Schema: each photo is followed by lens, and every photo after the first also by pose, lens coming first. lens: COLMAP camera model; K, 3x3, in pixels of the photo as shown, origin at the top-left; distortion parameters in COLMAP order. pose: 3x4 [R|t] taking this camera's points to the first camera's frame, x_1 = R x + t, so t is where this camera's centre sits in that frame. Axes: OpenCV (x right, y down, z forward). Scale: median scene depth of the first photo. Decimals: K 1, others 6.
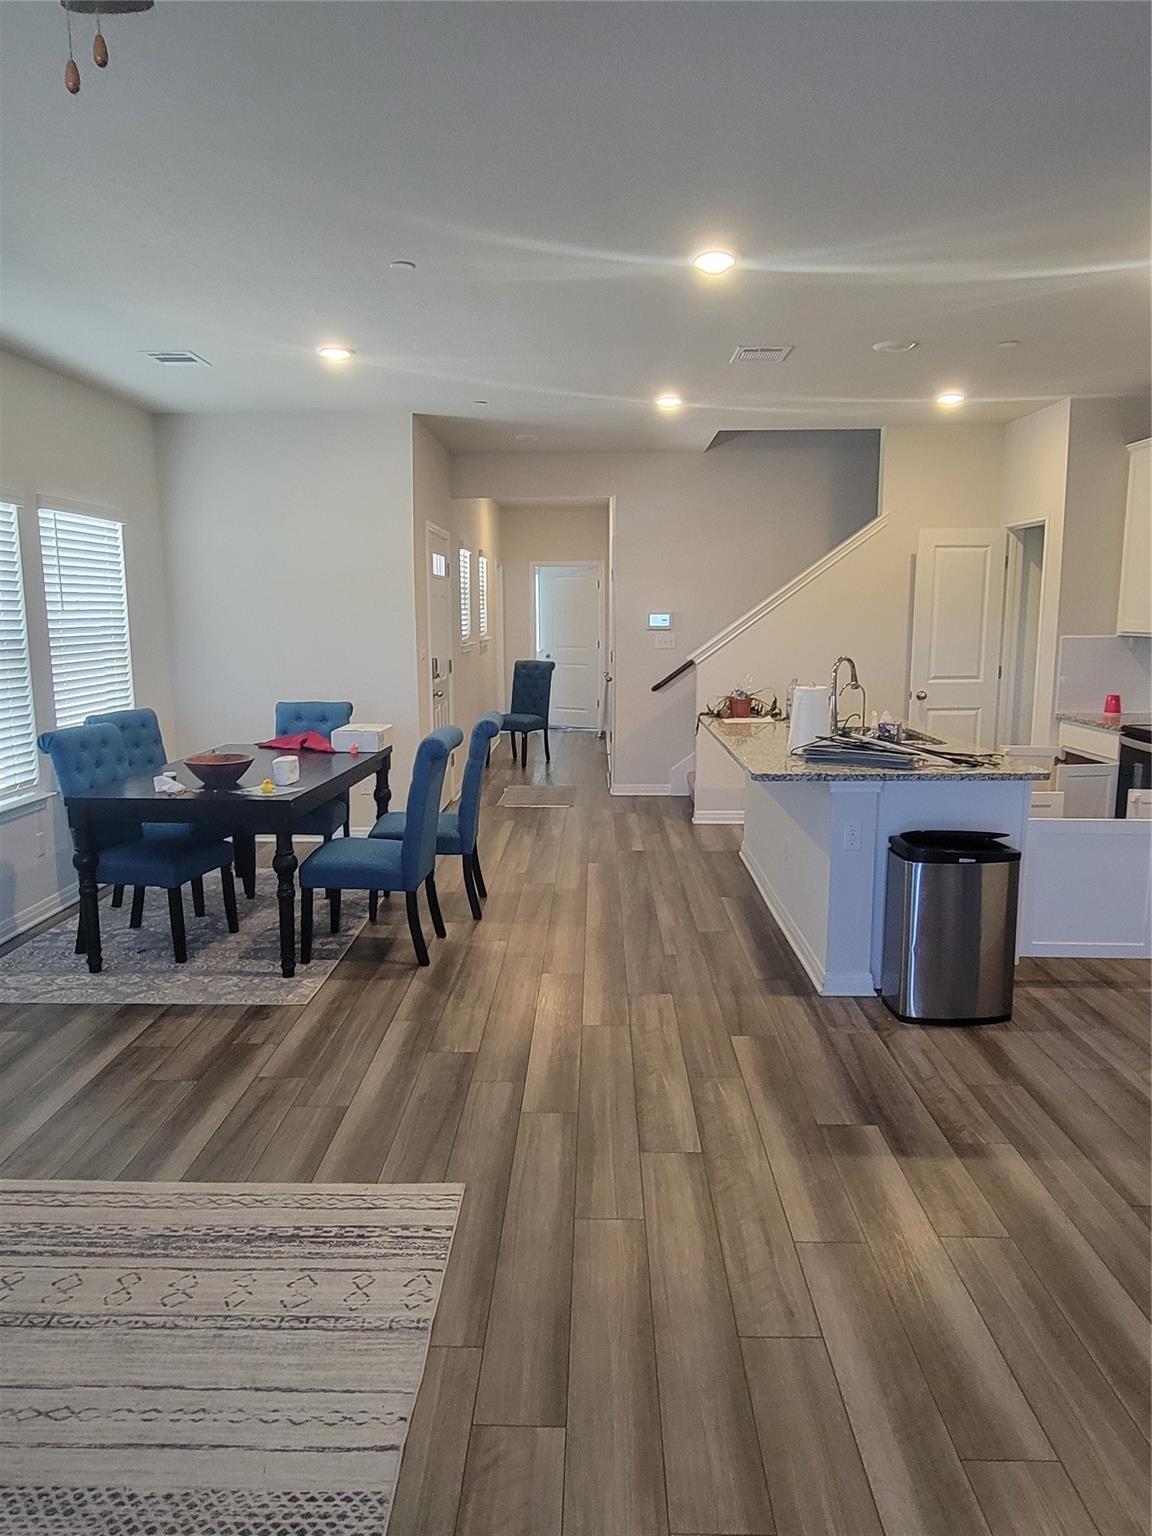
lens RADIAL K [[1014.2, 0, 576.0], [0, 1014.2, 768.0], [0, 0, 1]] dist [-0.005743, -0.000763]
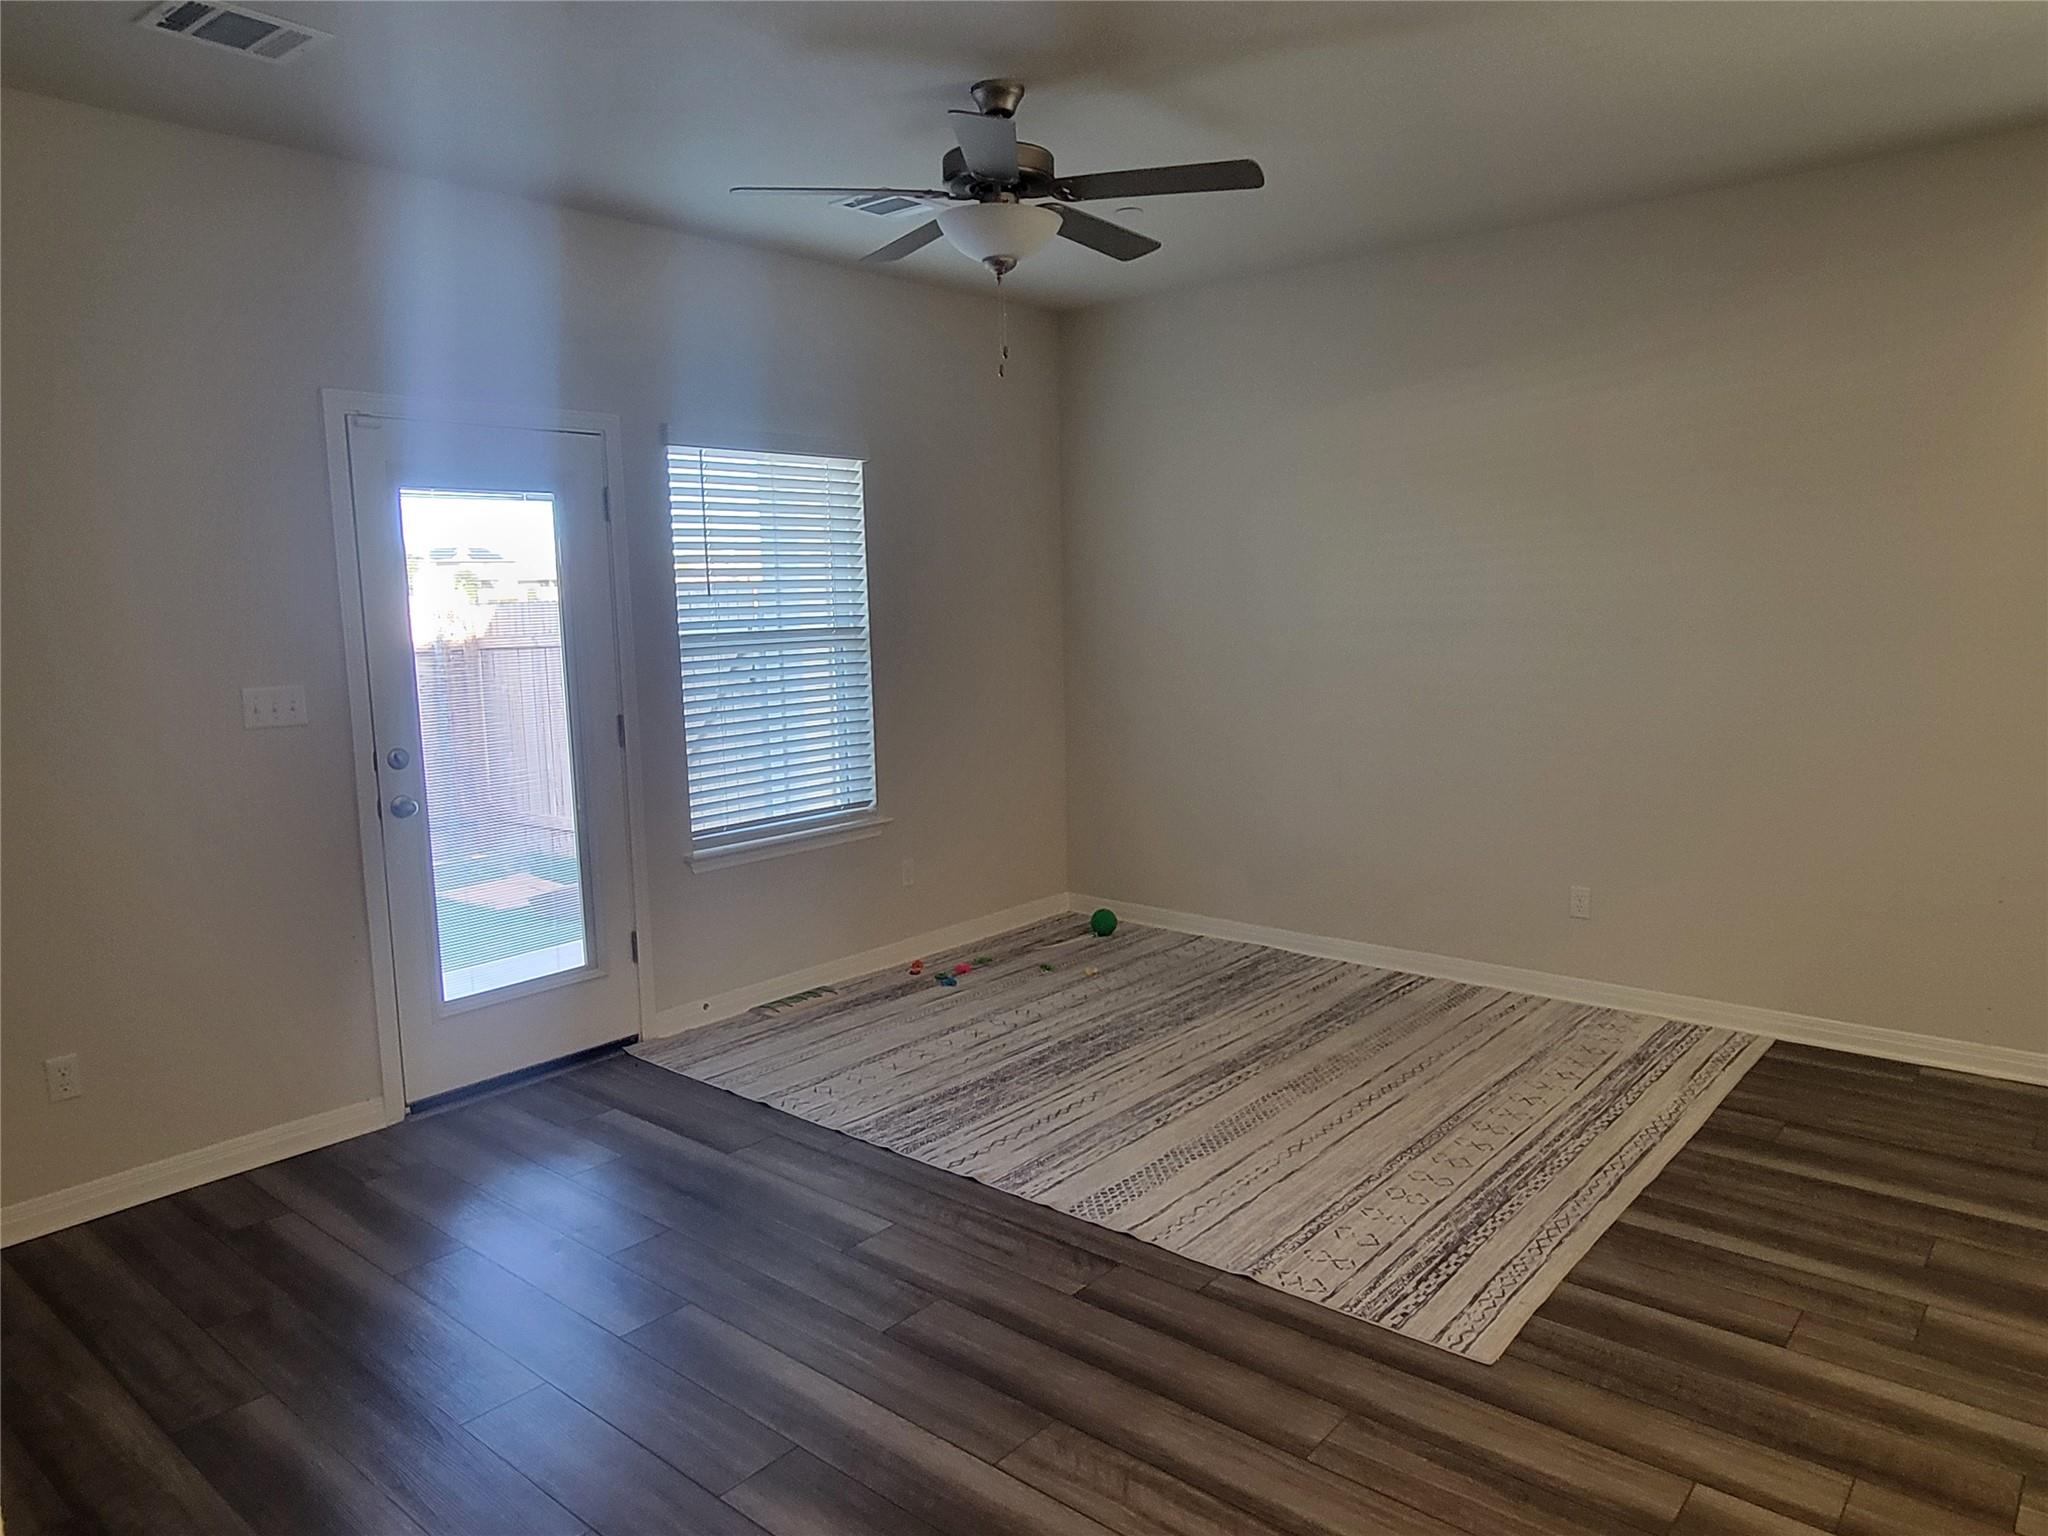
lens RADIAL K [[1352.3, 0, 1024.0], [0, 1352.3, 768.0], [0, 0, 1]] dist [-0.005743, -0.000763]
pose [[-0.630667, 0.118750, -0.766914, 0.836036], [-0.095920, 0.968718, 0.228877, -0.204134], [0.770103, 0.217908, -0.599548, 1.294416]]
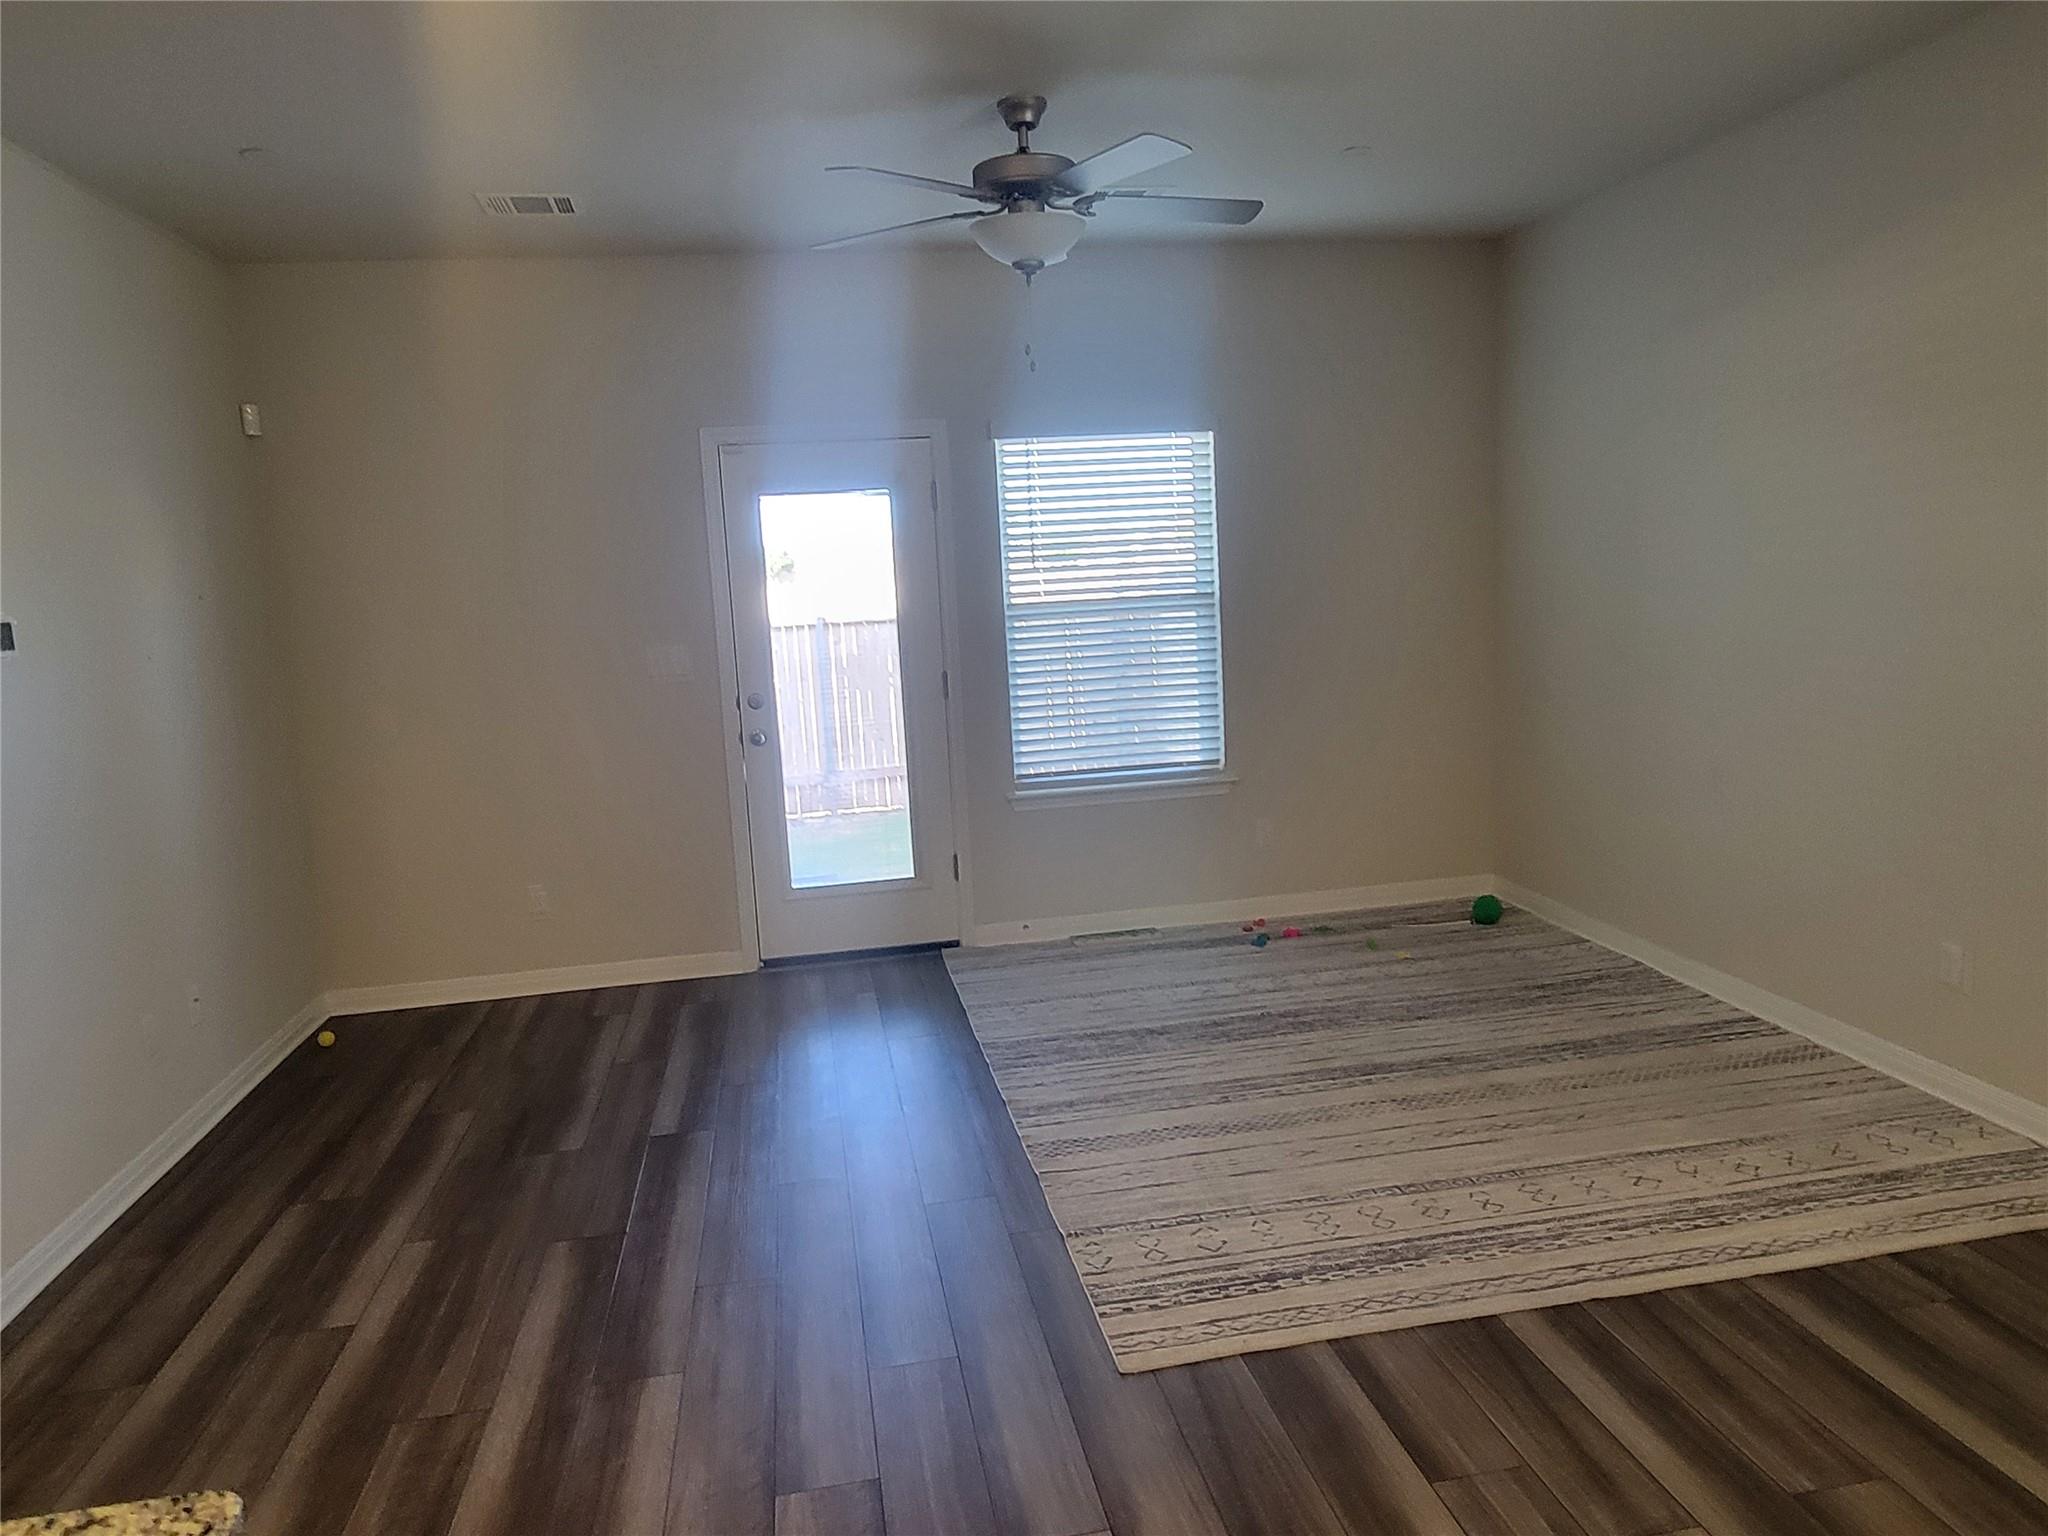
lens RADIAL K [[1352.3, 0, 1024.0], [0, 1352.3, 768.0], [0, 0, 1]] dist [-0.005743, -0.000763]
pose [[-0.978633, 0.083859, -0.187738, 0.105922], [0.024948, 0.954735, 0.296410, -0.294045], [0.204096, 0.285393, -0.936427, 1.847389]]
